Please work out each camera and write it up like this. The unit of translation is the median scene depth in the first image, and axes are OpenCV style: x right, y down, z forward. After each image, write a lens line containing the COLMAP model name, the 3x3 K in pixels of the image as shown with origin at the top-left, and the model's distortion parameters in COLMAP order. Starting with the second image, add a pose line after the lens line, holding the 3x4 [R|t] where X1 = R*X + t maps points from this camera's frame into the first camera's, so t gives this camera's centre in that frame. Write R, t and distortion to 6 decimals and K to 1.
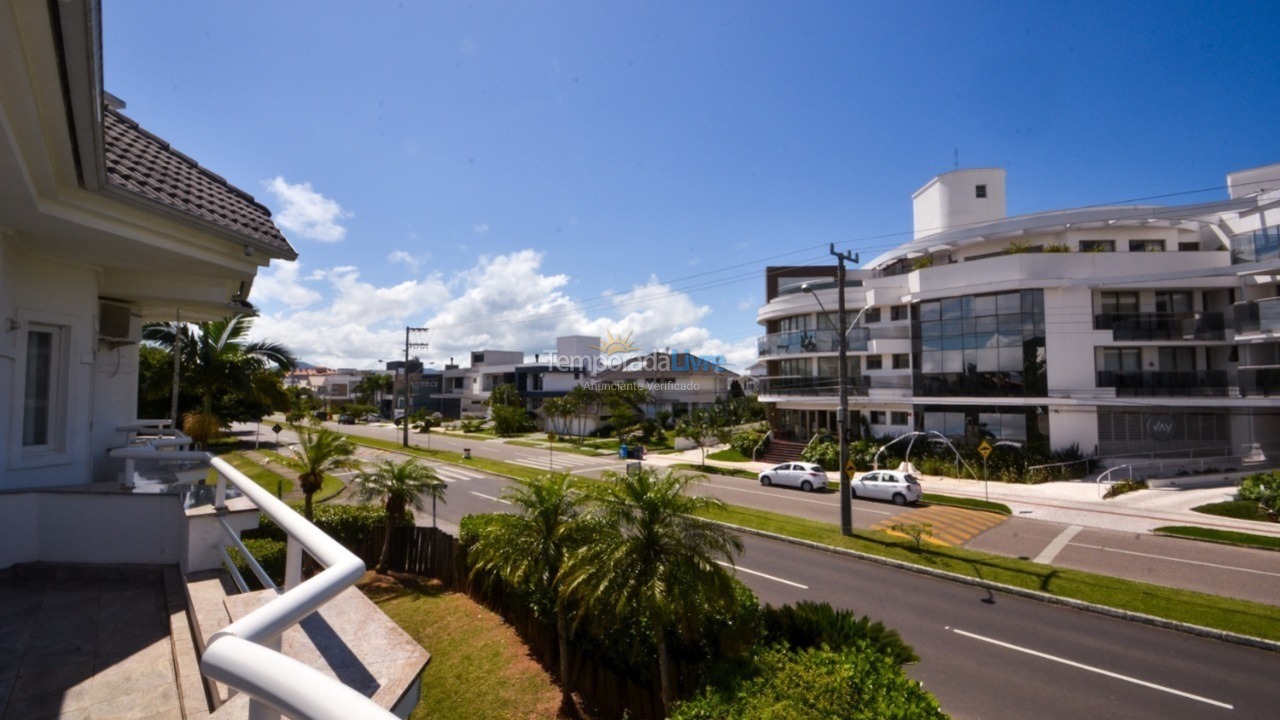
lens RADIAL K [[557.4, 0, 627.2], [0, 557.4, 363.0], [0, 0, 1]] dist [0.017463, -0.018739]
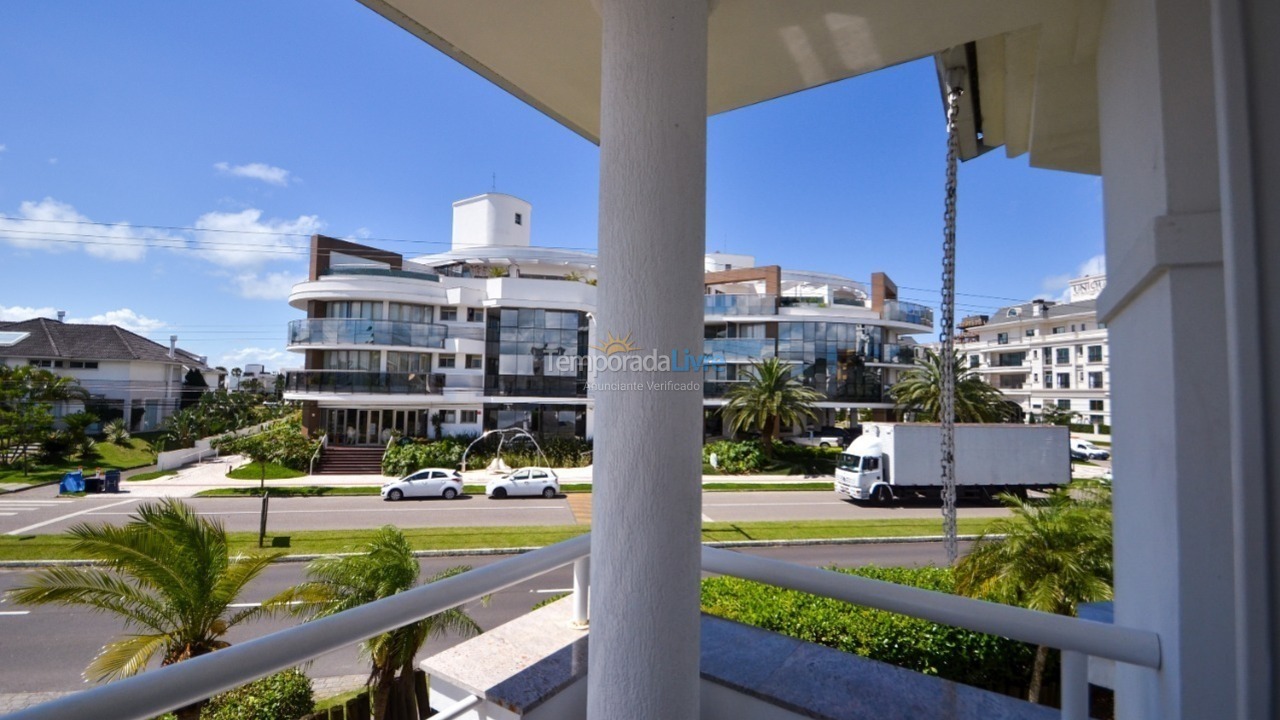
lens RADIAL K [[557.4, 0, 627.2], [0, 557.4, 363.0], [0, 0, 1]] dist [0.017463, -0.018739]
pose [[0.515437, 0.059148, 0.854884, -0.237648], [-0.066144, 0.997385, -0.029127, 0.010213], [-0.854371, -0.041532, 0.518002, 0.209188]]
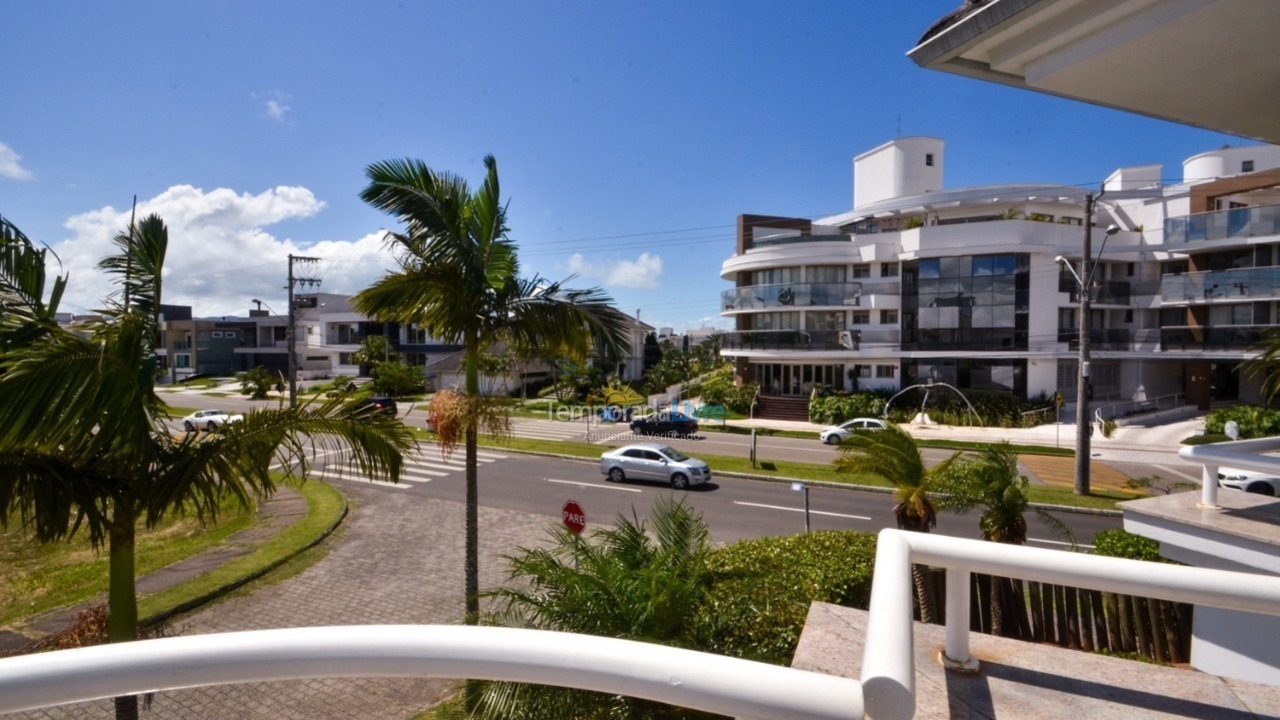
lens RADIAL K [[557.4, 0, 627.2], [0, 557.4, 363.0], [0, 0, 1]] dist [0.017463, -0.018739]
pose [[0.926849, -0.010276, 0.375293, -0.335898], [-0.020778, 0.996689, 0.078604, 0.010449], [-0.374859, -0.080652, 0.923567, 0.205418]]
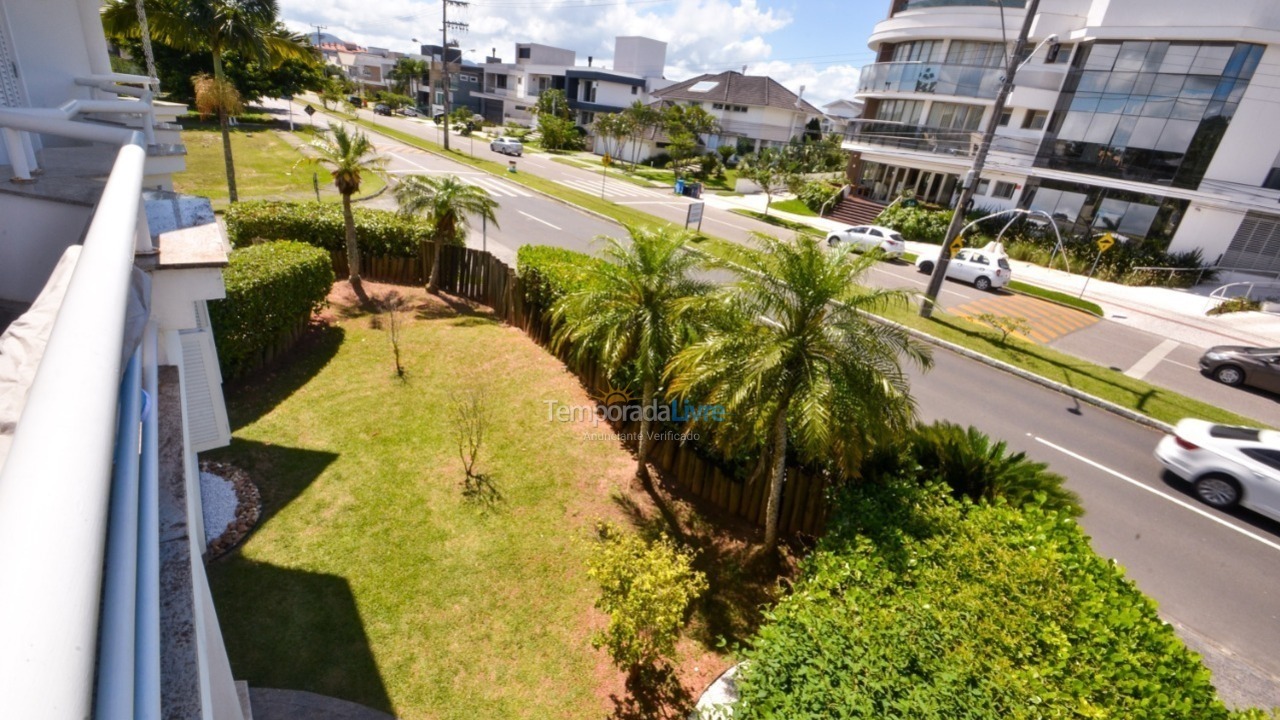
lens RADIAL K [[557.4, 0, 627.2], [0, 557.4, 363.0], [0, 0, 1]] dist [0.017463, -0.018739]
pose [[0.989161, 0.143587, -0.030730, -0.024815], [-0.113997, 0.882834, 0.455641, 0.006268], [0.092553, -0.447199, 0.889633, 0.051448]]
